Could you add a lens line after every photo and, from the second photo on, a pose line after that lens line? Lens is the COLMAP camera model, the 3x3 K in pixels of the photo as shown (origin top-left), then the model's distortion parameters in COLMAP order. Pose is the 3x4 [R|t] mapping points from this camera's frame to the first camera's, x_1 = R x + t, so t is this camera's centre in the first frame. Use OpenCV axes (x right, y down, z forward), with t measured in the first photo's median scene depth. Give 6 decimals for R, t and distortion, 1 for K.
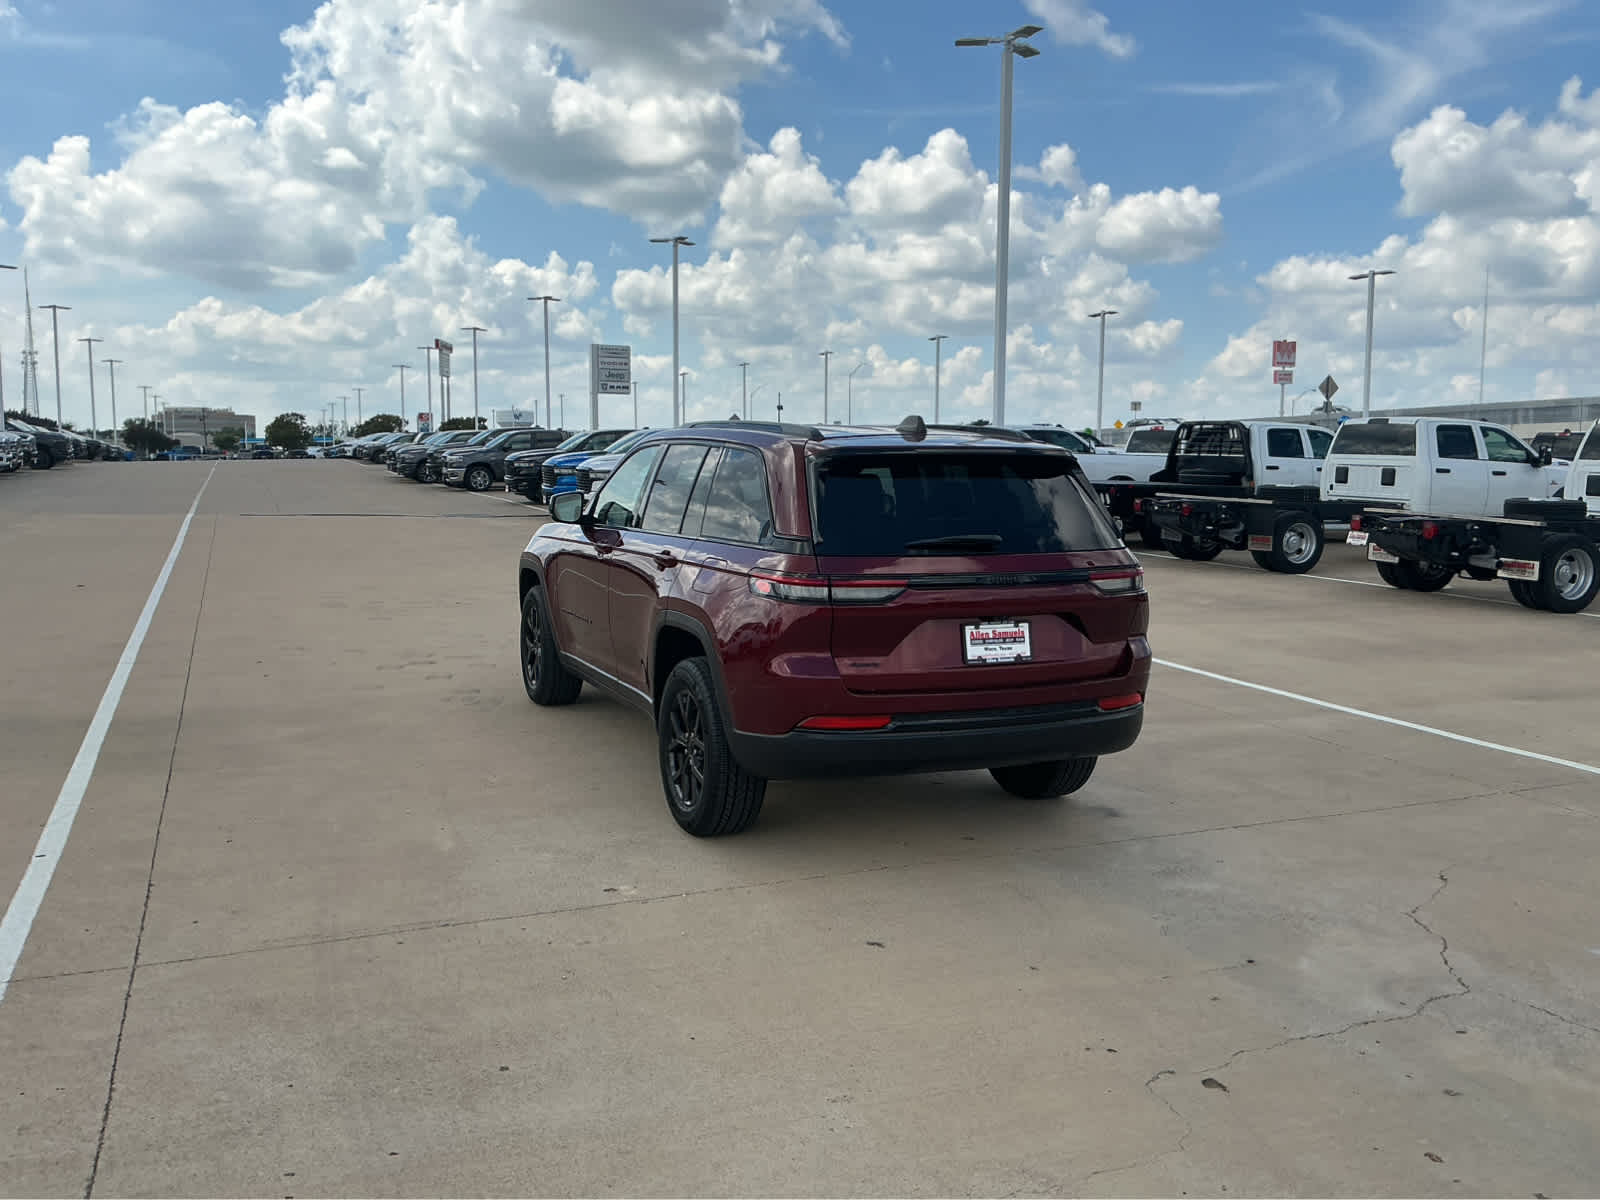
lens RADIAL K [[1331.8, 0, 802.5], [0, 1331.8, 603.4], [0, 0, 1]] dist [0.082080, -0.152083]
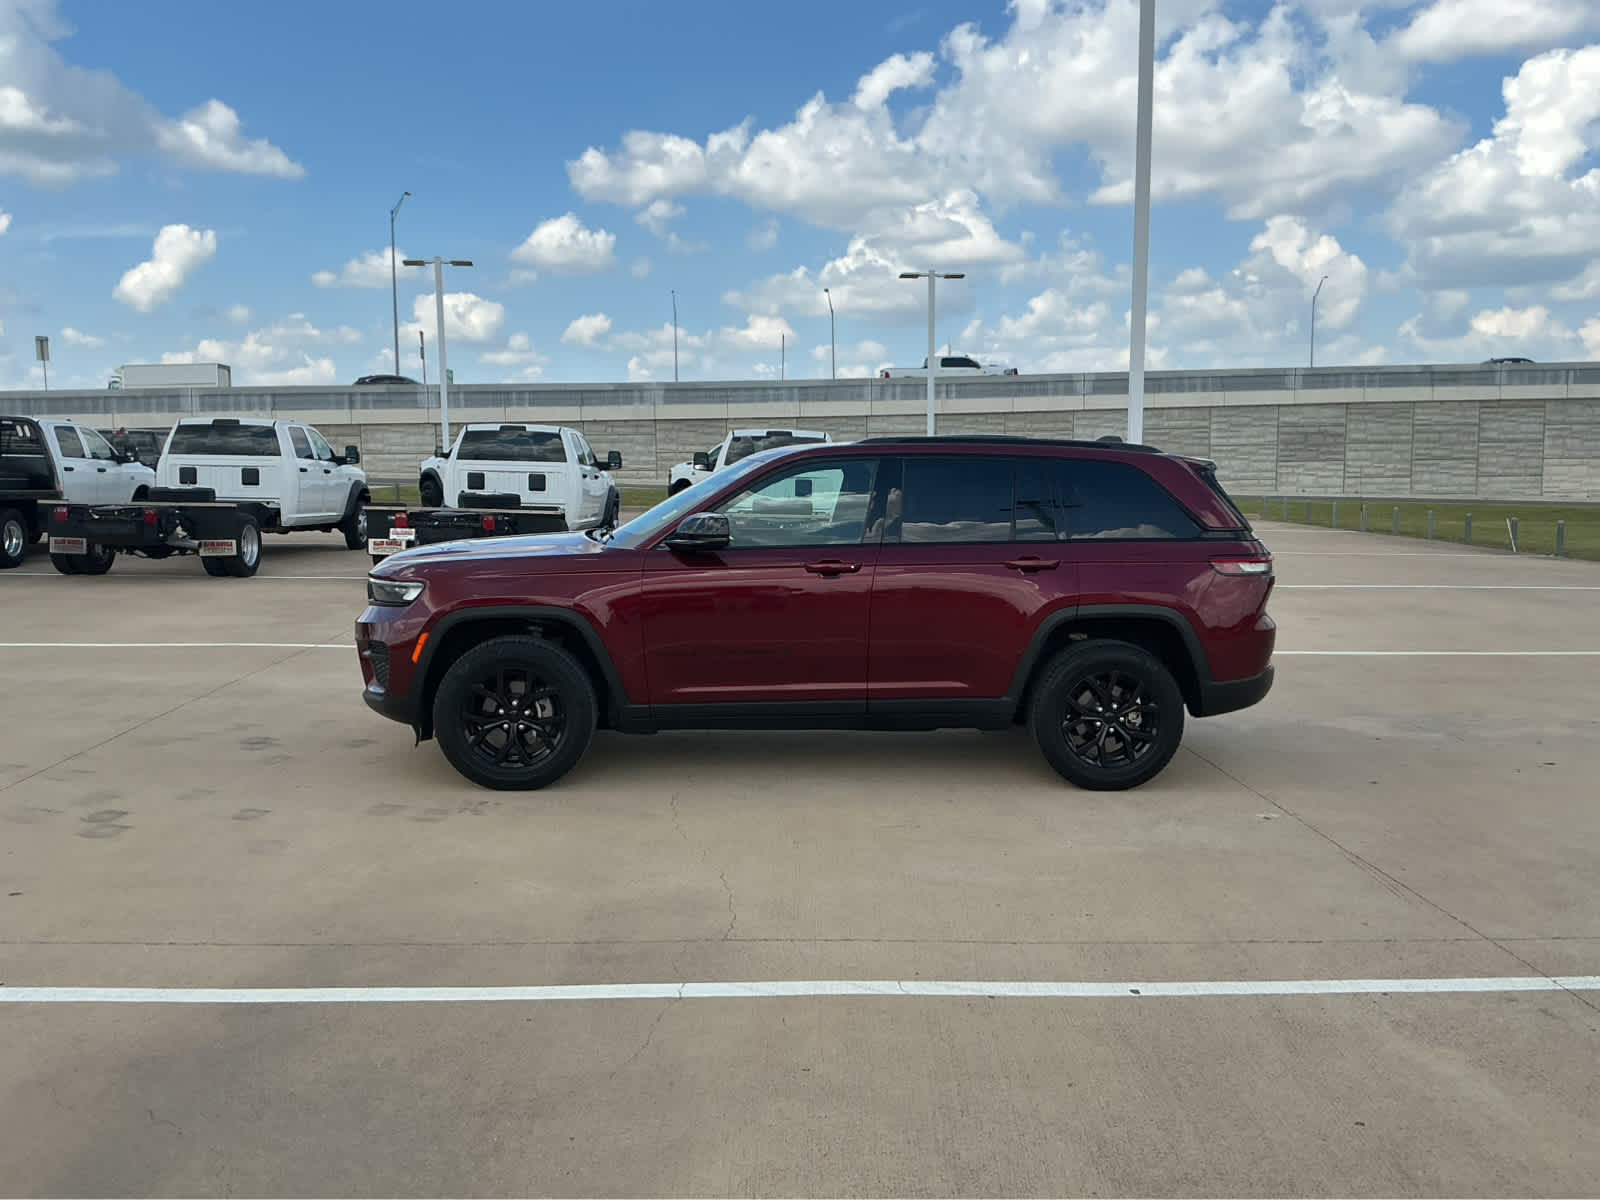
lens RADIAL K [[1331.8, 0, 795.8], [0, 1331.8, 601.4], [0, 0, 1]] dist [0.082080, -0.152083]
pose [[0.354394, -0.111789, 0.928390, -0.408727], [0.107116, 0.991146, 0.078456, -0.037449], [-0.928941, 0.071641, 0.363231, 0.265176]]
